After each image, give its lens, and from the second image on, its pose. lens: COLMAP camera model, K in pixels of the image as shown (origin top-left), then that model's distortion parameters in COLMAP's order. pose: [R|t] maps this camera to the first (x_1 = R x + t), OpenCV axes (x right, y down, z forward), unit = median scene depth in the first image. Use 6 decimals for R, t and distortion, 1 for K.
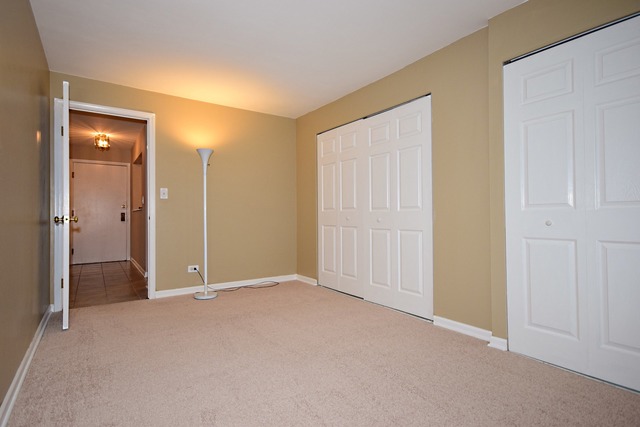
lens RADIAL K [[328.1, 0, 320.0], [0, 328.1, 213.5], [0, 0, 1]] dist [0.021868, -0.005385]
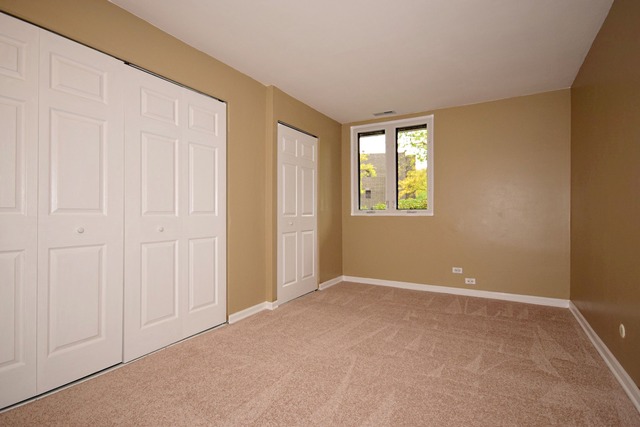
lens RADIAL K [[328.1, 0, 320.0], [0, 328.1, 213.5], [0, 0, 1]] dist [0.021868, -0.005385]
pose [[-0.431663, 0.012352, 0.901950, -0.751373], [0.000079, 0.999907, -0.013656, -0.001201], [-0.902035, -0.005823, -0.431624, 1.228501]]
